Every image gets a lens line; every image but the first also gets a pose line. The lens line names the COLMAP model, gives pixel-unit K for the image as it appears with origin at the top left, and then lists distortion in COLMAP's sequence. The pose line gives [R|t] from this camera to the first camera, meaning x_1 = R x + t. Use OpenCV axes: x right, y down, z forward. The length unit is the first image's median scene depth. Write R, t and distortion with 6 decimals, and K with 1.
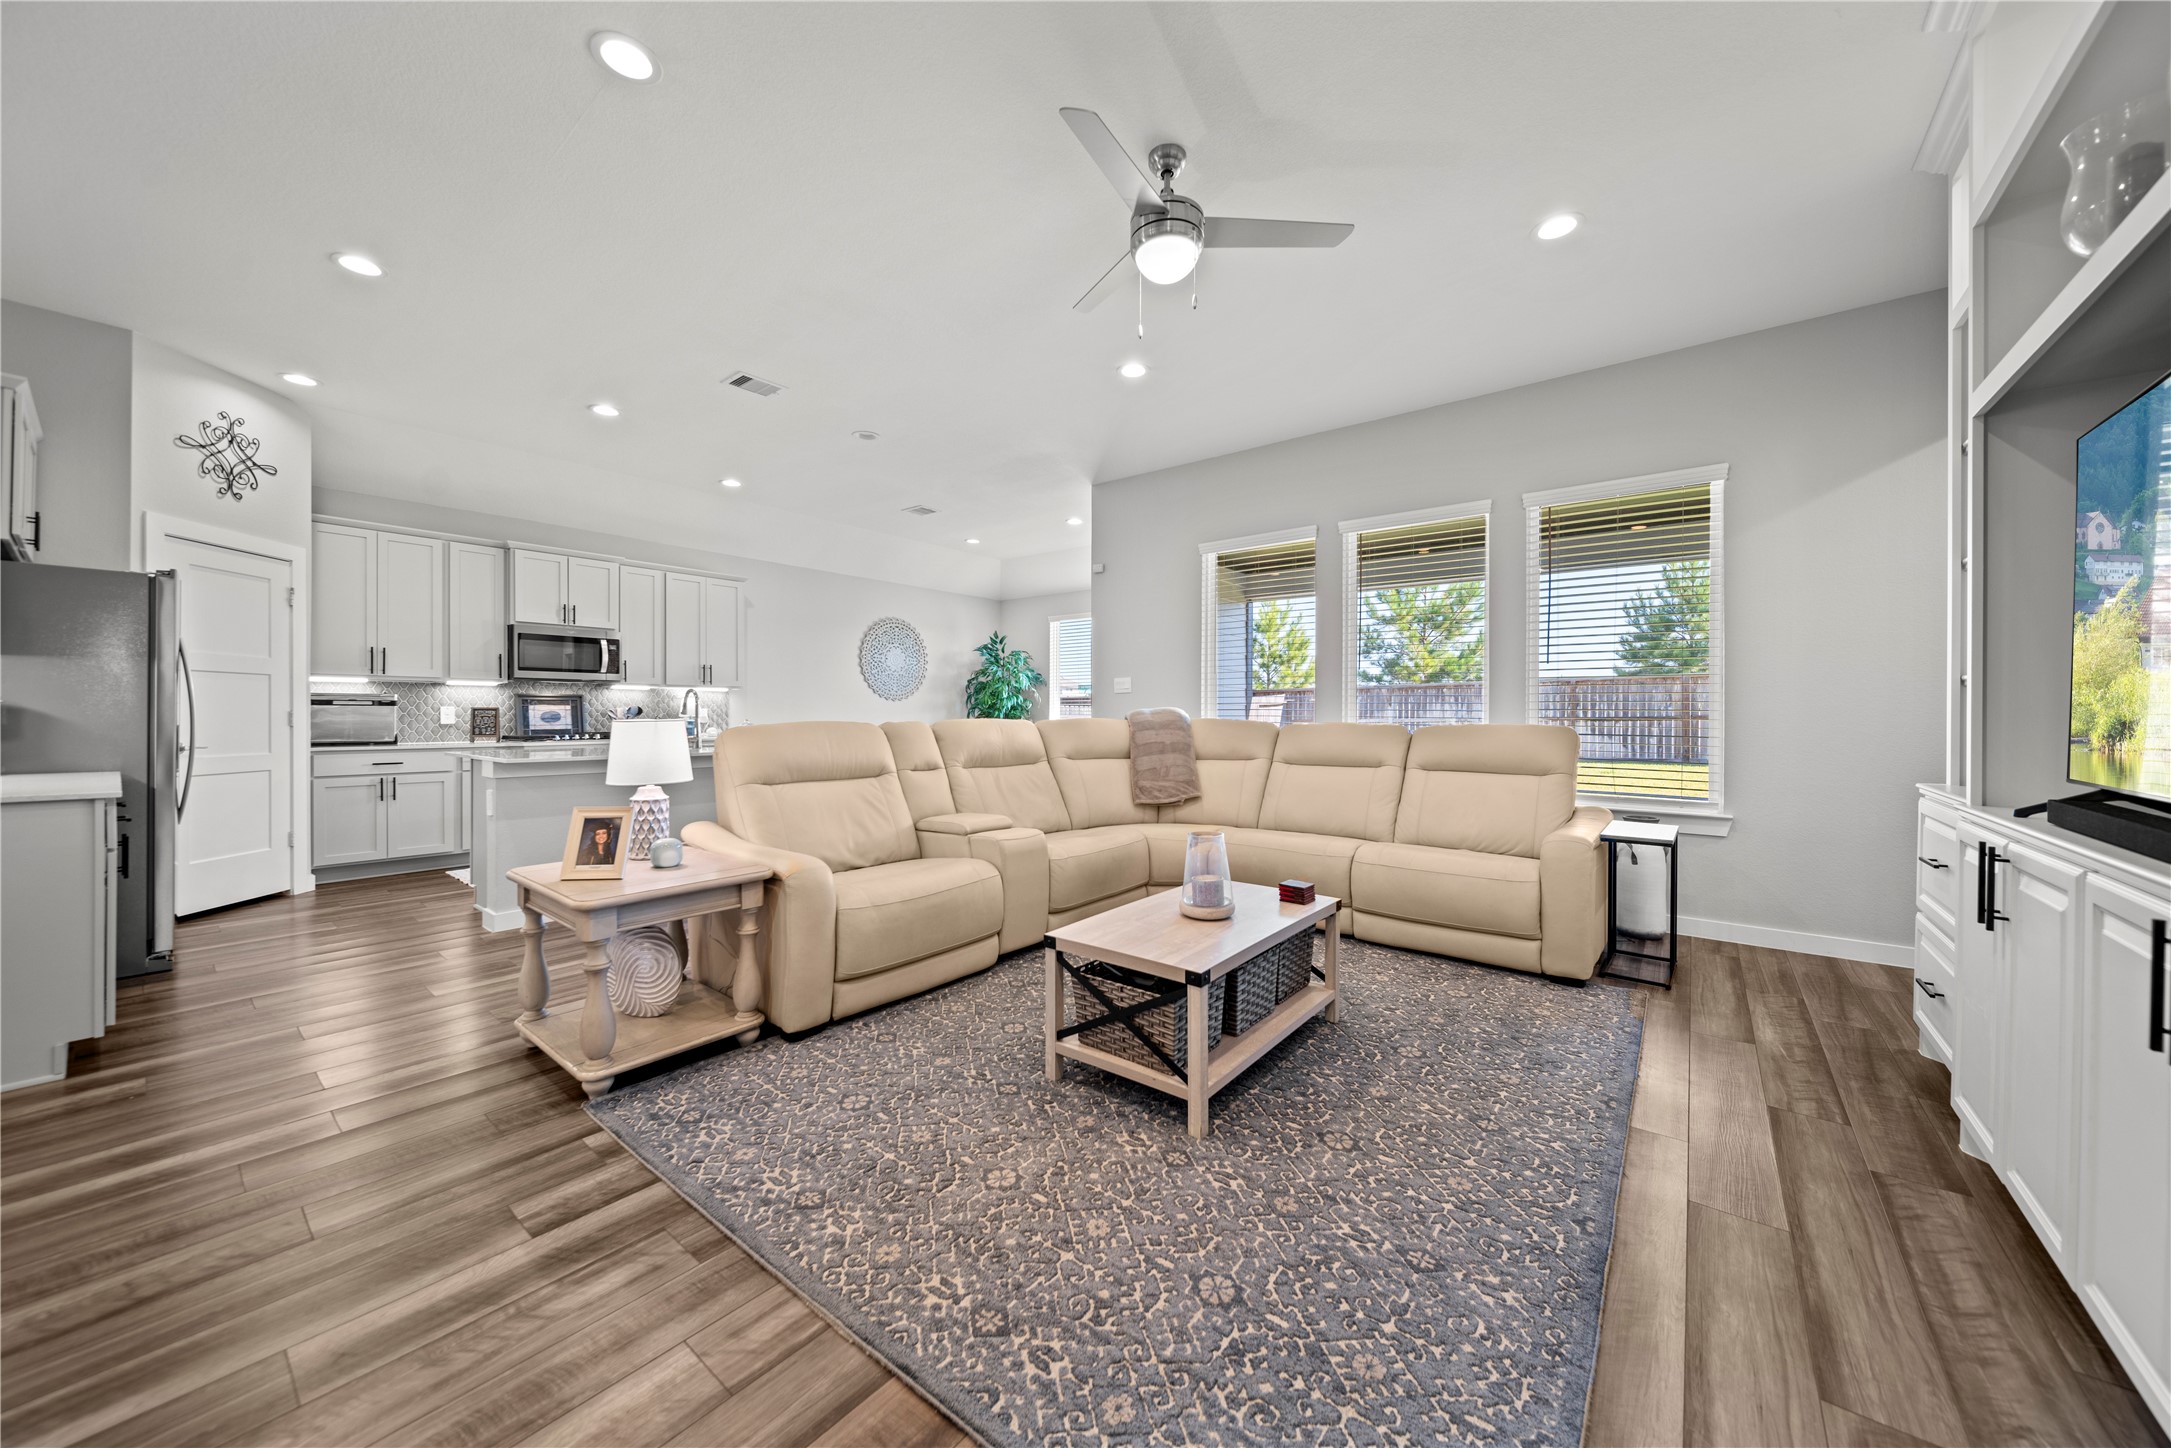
lens RADIAL K [[761.9, 0, 1087.0], [0, 761.9, 719.3], [0, 0, 1]] dist [-0.002851, -0.000102]
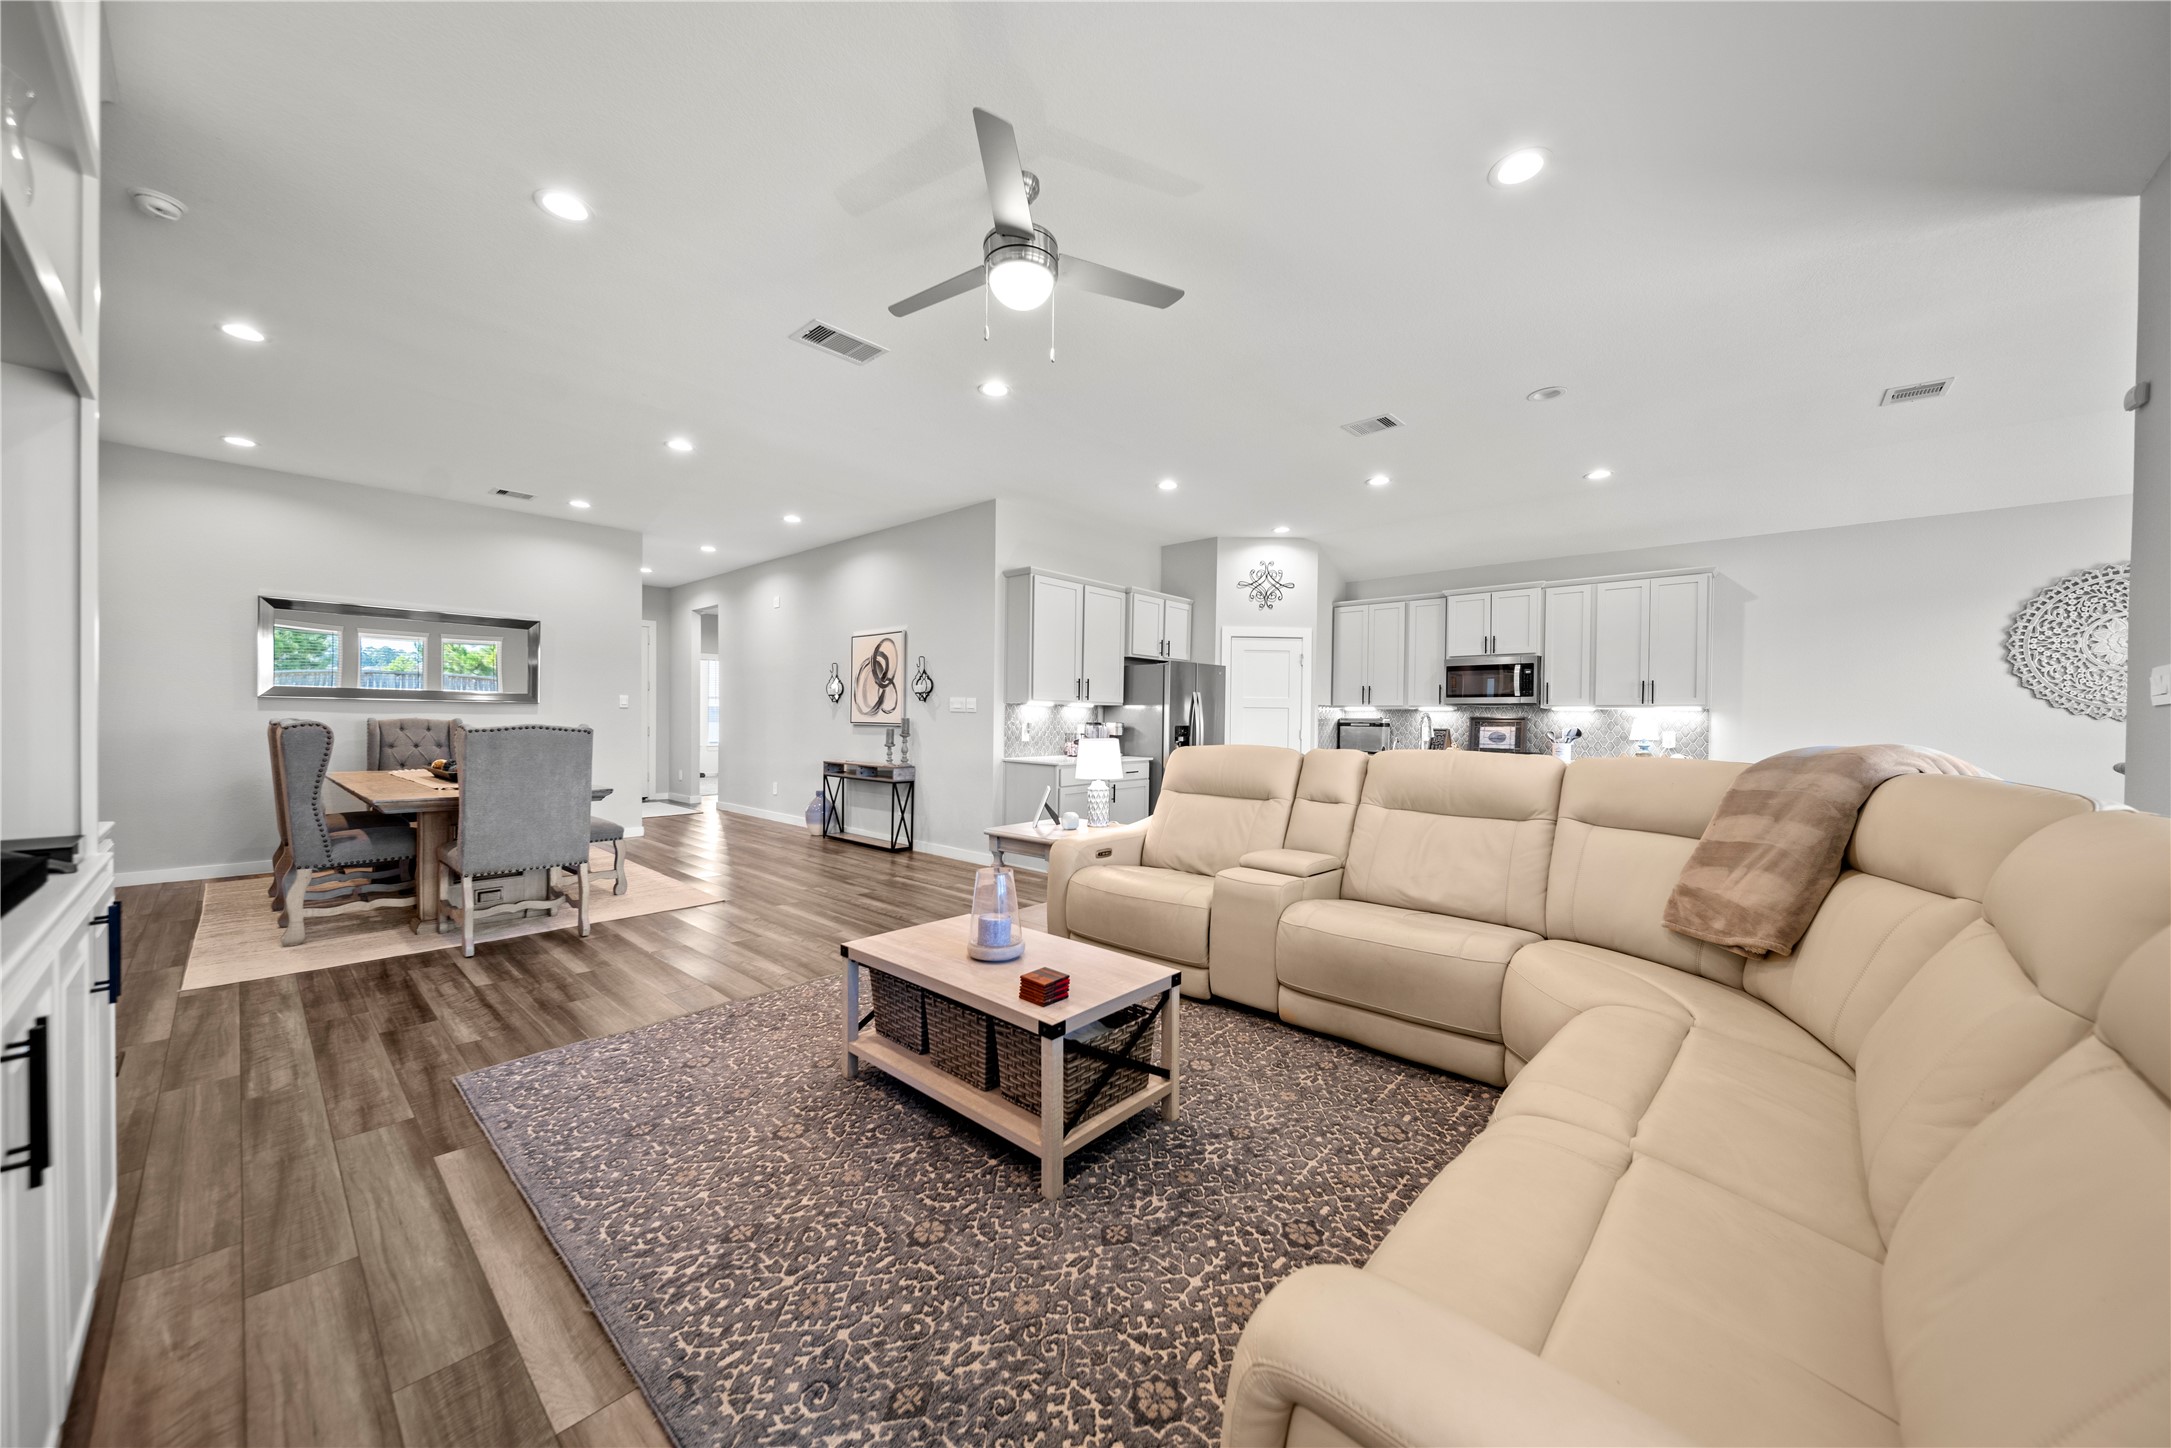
lens RADIAL K [[761.9, 0, 1087.0], [0, 761.9, 719.3], [0, 0, 1]] dist [-0.002851, -0.000102]
pose [[-0.058406, -0.002509, -0.998290, 0.671435], [-0.018952, 0.999819, -0.001404, -0.024895], [0.998113, 0.018838, -0.058443, 0.704622]]
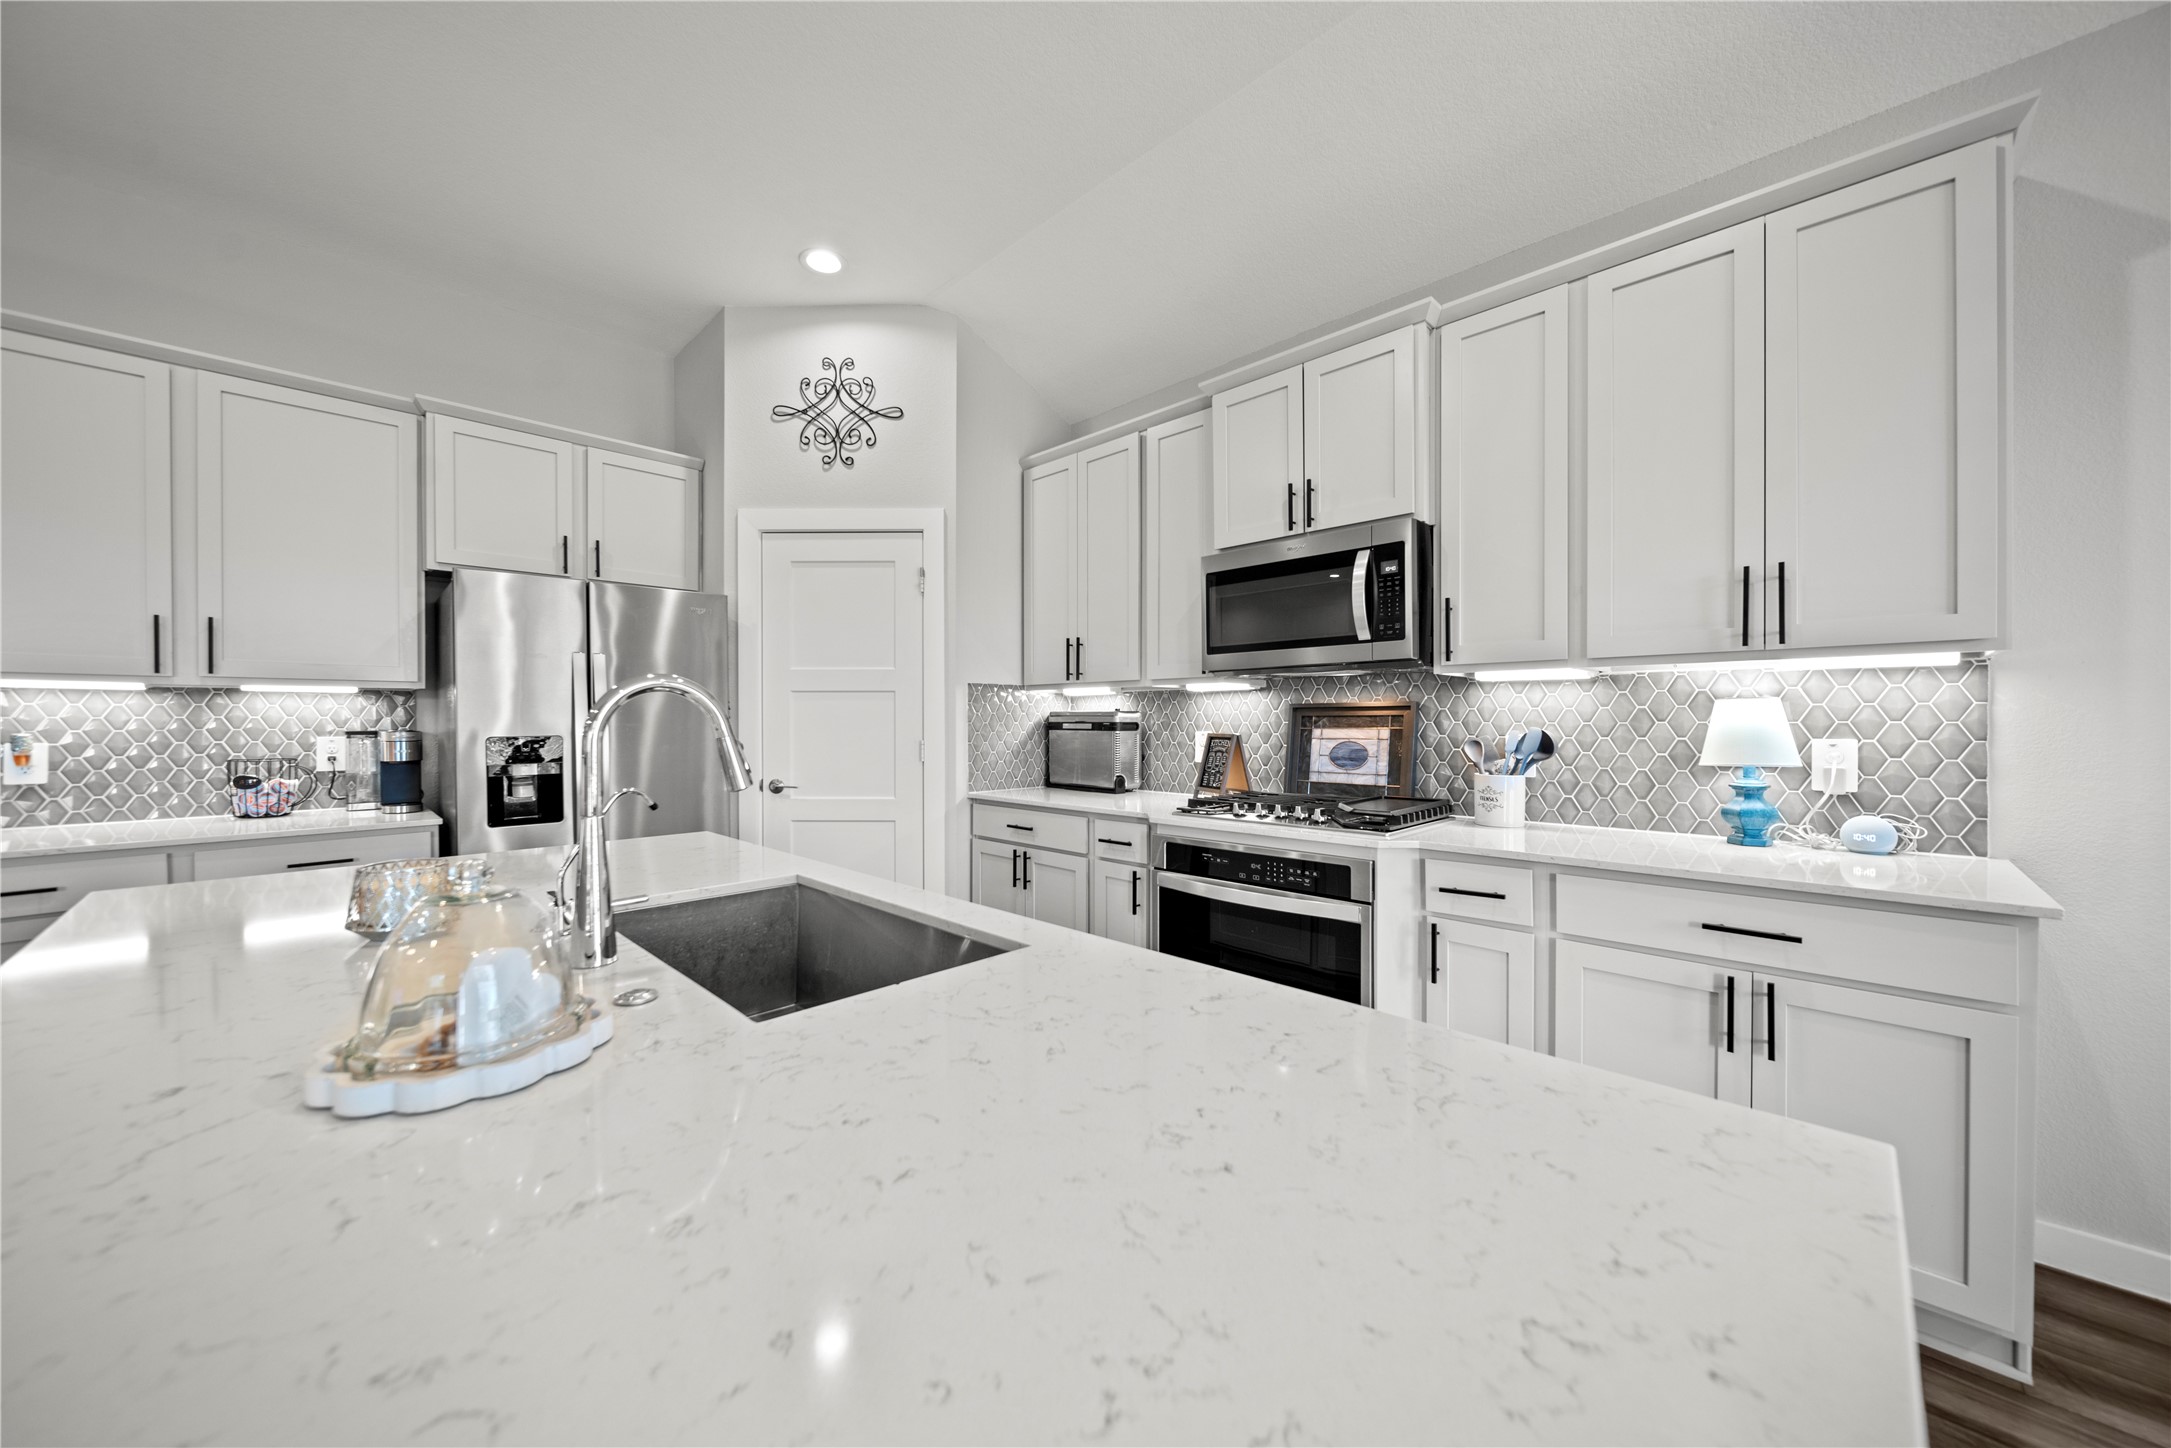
lens RADIAL K [[781.7, 0, 1085.5], [0, 781.7, 724.0], [0, 0, 1]] dist [-0.000272, -0.000007]
pose [[-0.120956, 0.002858, -0.992654, -0.370779], [-0.004976, 0.999982, 0.003486, -0.032987], [0.992645, 0.005361, -0.120939, 1.371150]]
